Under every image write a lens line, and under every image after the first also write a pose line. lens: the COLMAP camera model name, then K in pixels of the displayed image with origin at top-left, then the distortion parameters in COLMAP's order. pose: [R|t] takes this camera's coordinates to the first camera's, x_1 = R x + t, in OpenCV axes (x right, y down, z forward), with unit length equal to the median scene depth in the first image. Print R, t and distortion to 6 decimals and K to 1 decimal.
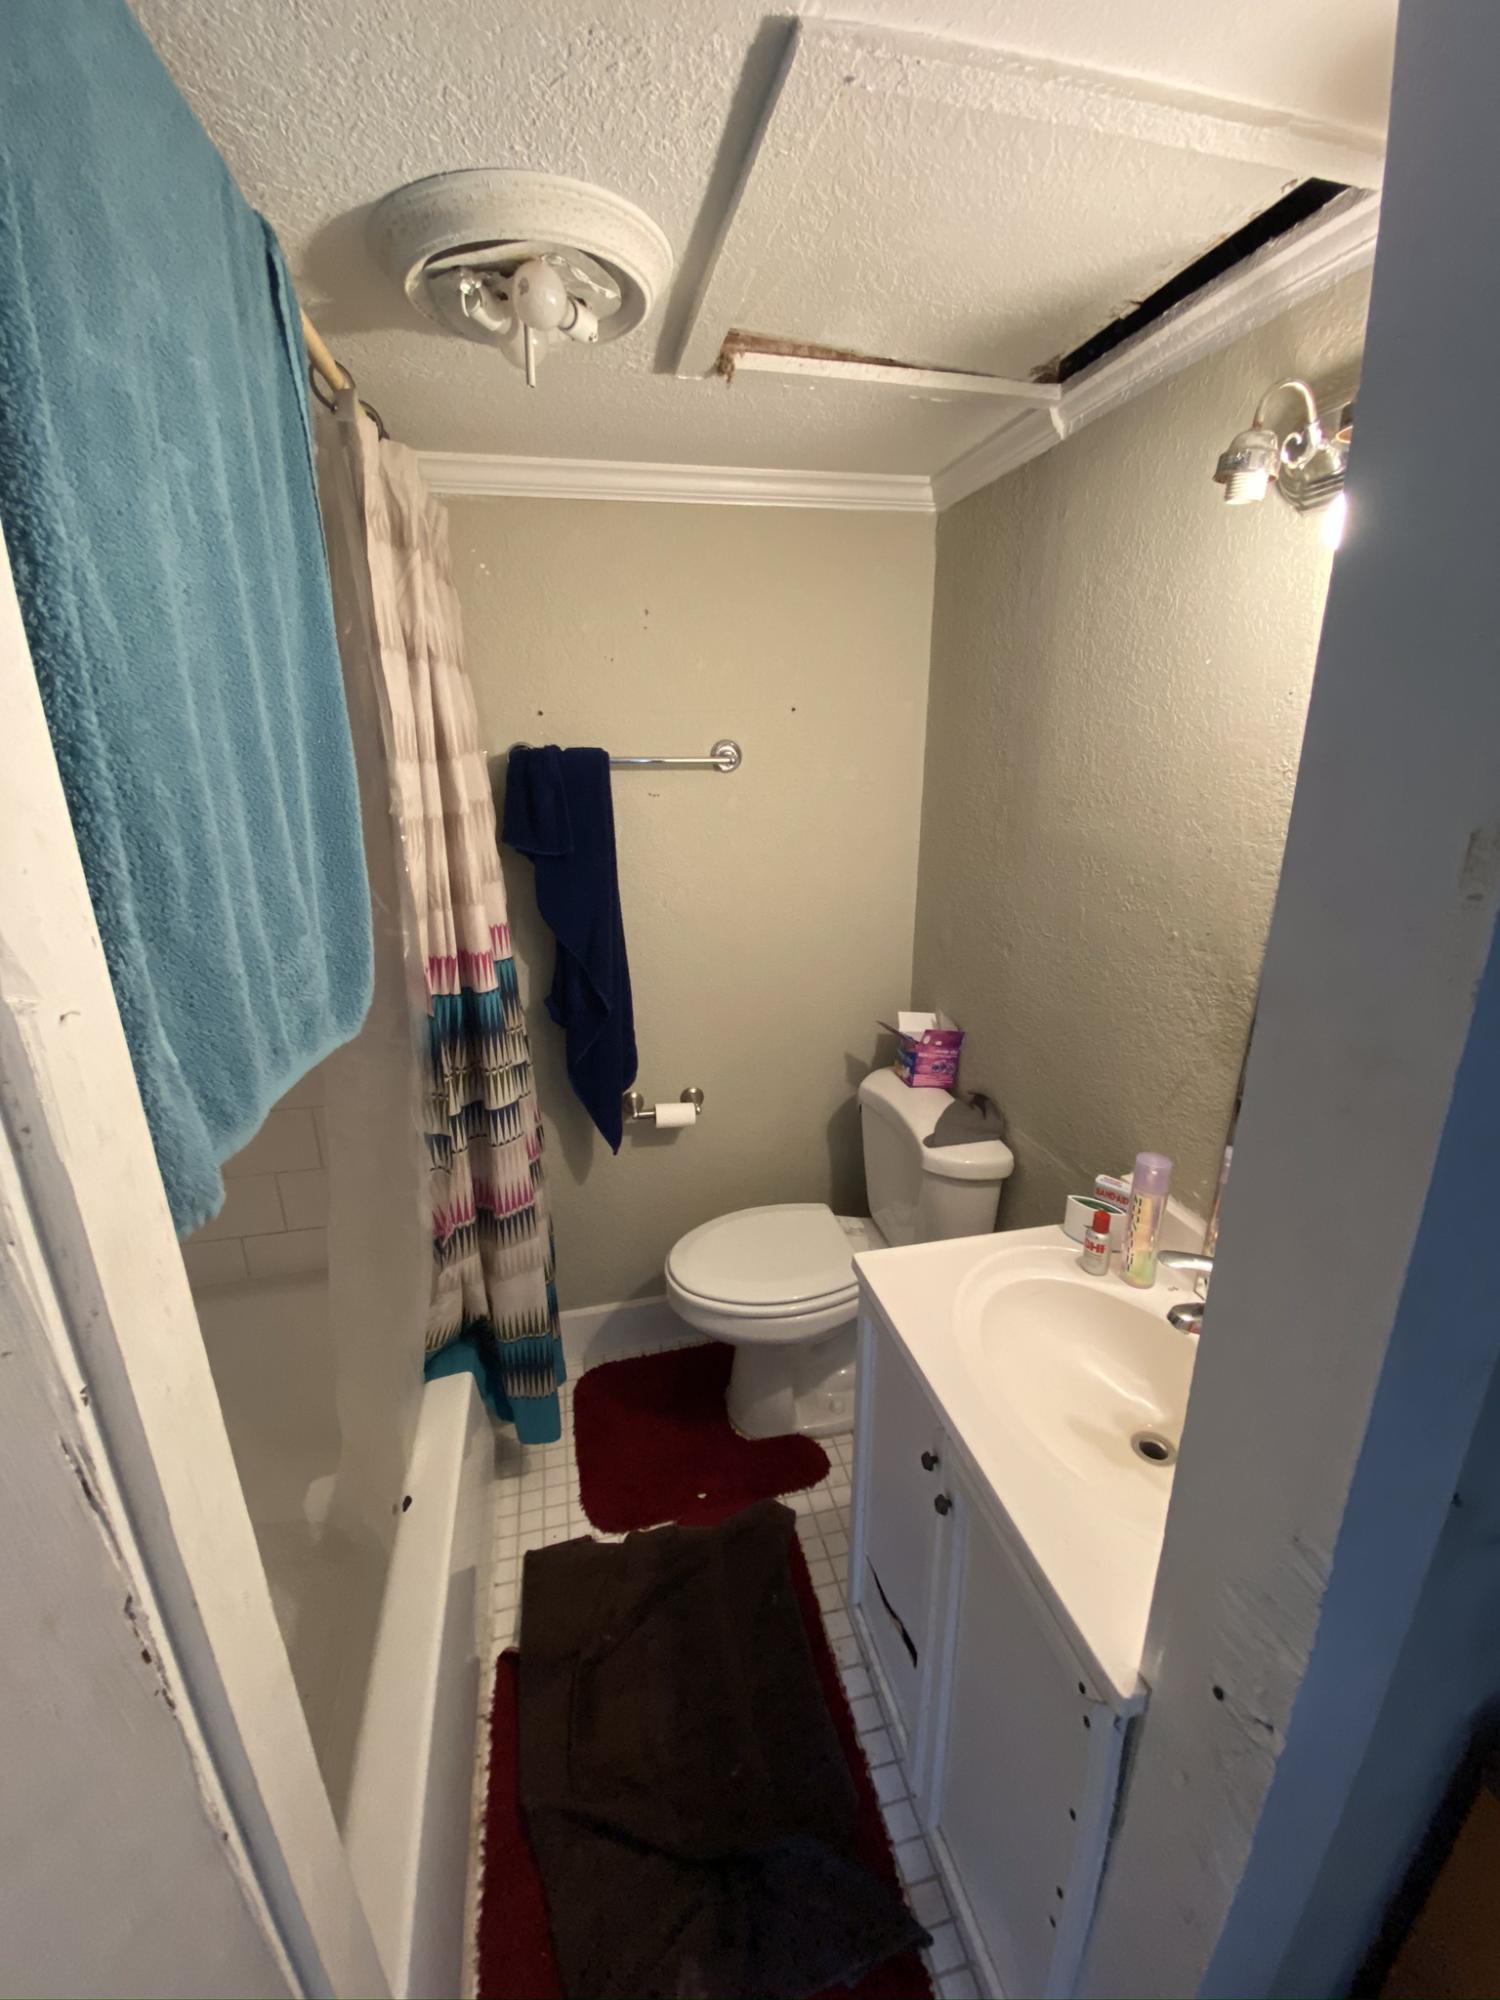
lens RADIAL K [[841.3, 0, 750.0], [0, 841.3, 1000.0], [0, 0, 1]] dist [0.000779, -0.011082]
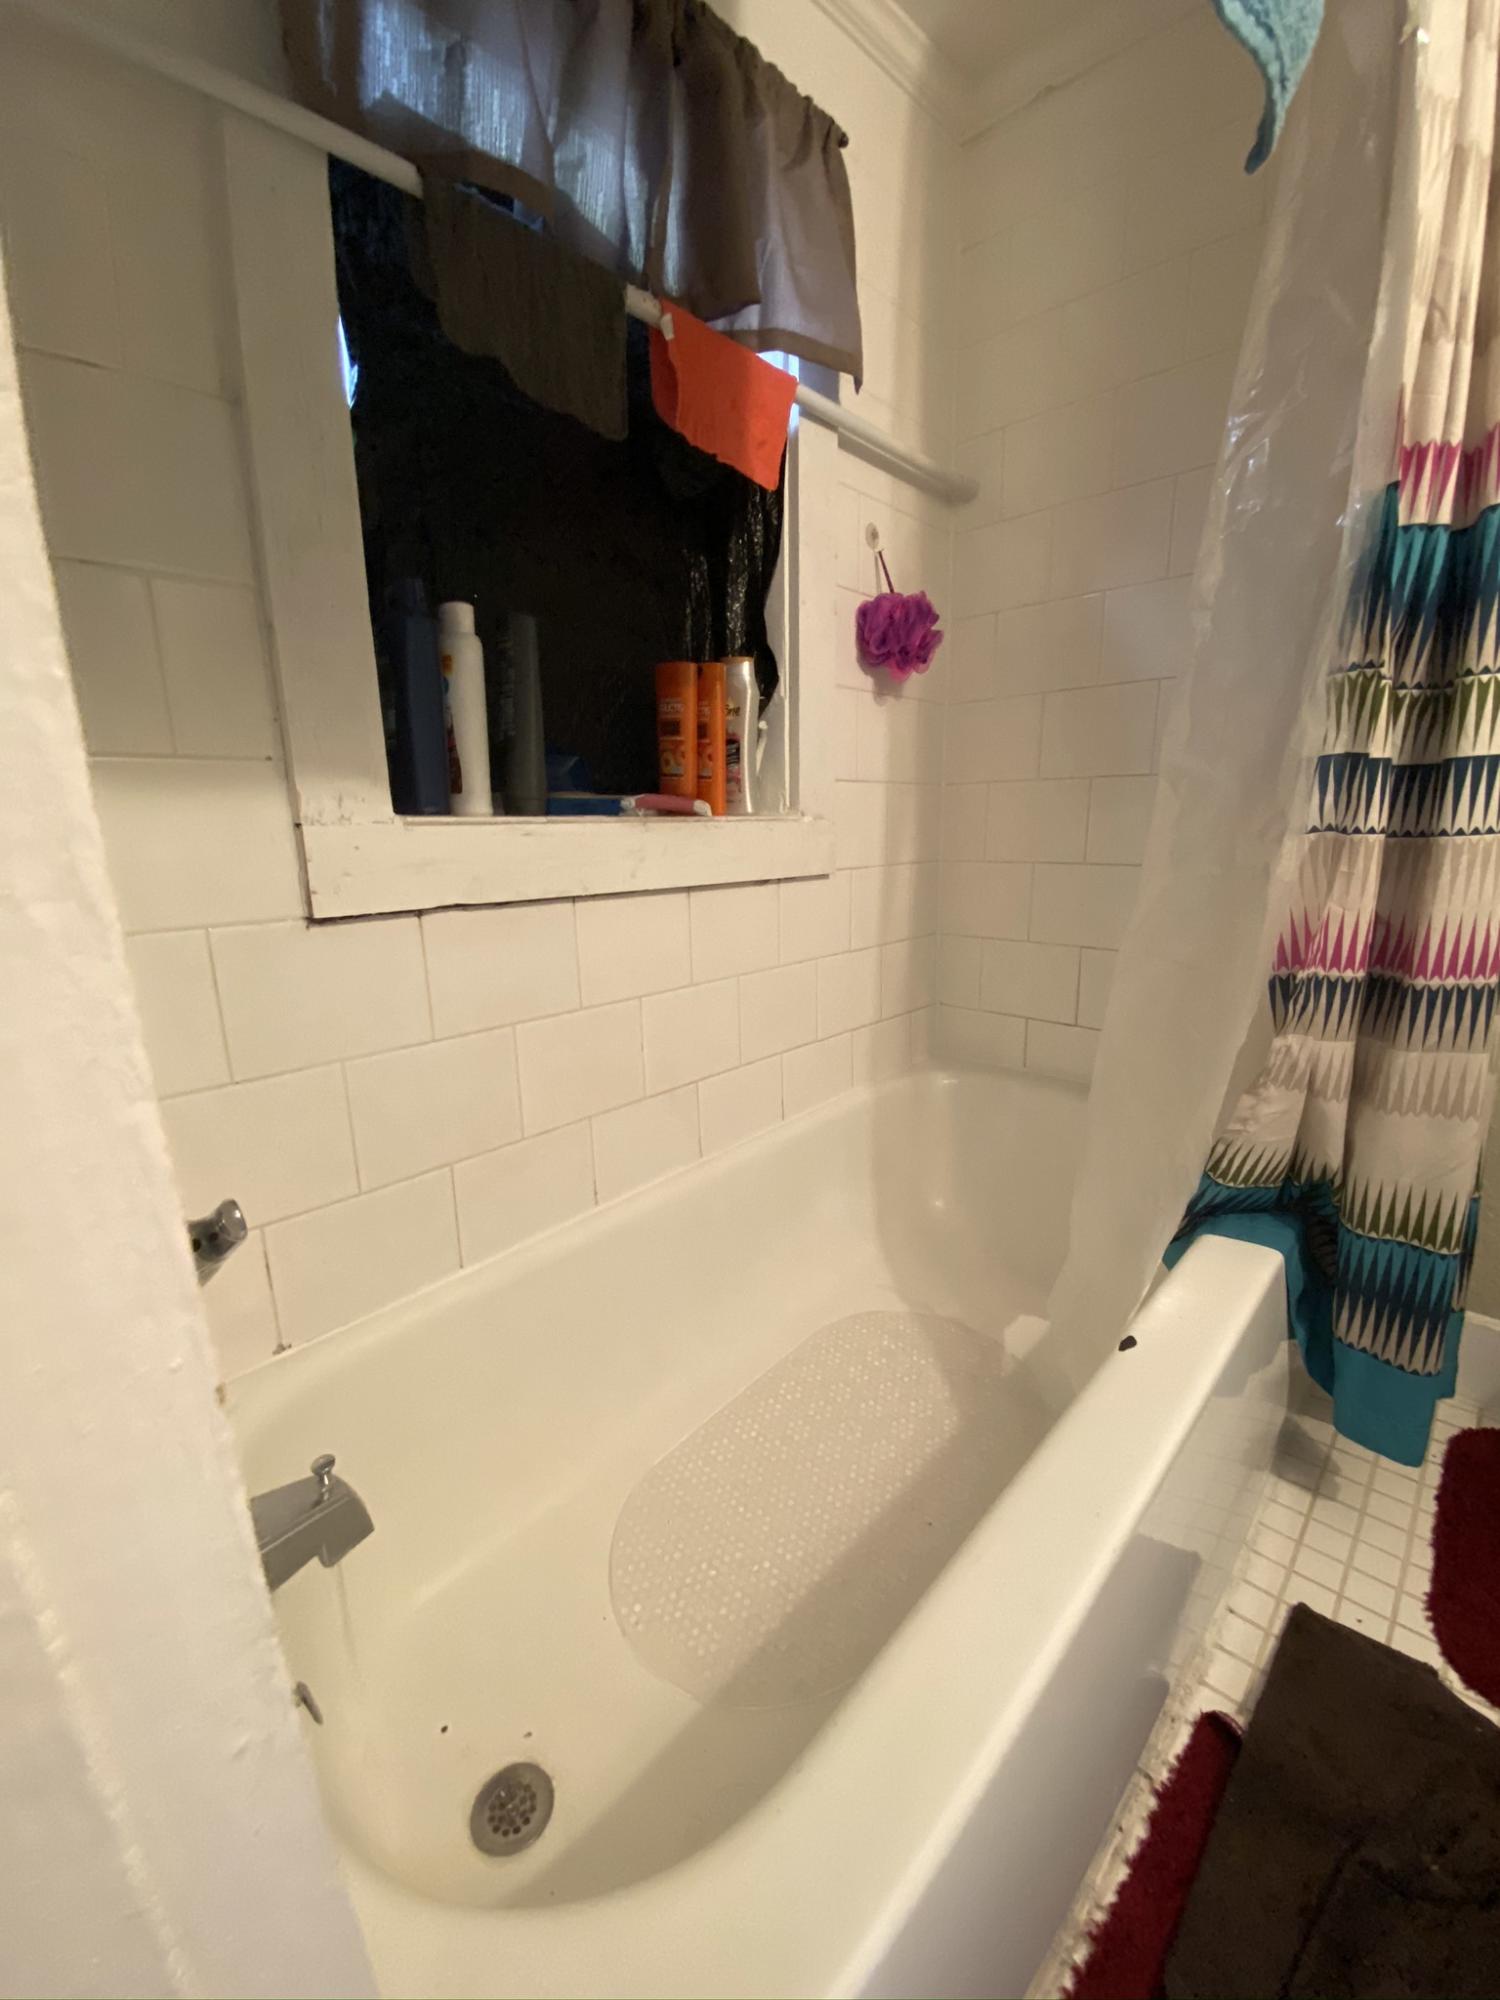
lens RADIAL K [[841.3, 0, 750.0], [0, 841.3, 1000.0], [0, 0, 1]] dist [0.000779, -0.011082]
pose [[0.564718, 0.176346, -0.806223, -0.101020], [-0.229311, 0.971964, 0.051979, 0.339006], [0.792786, 0.155523, 0.589324, 0.337922]]
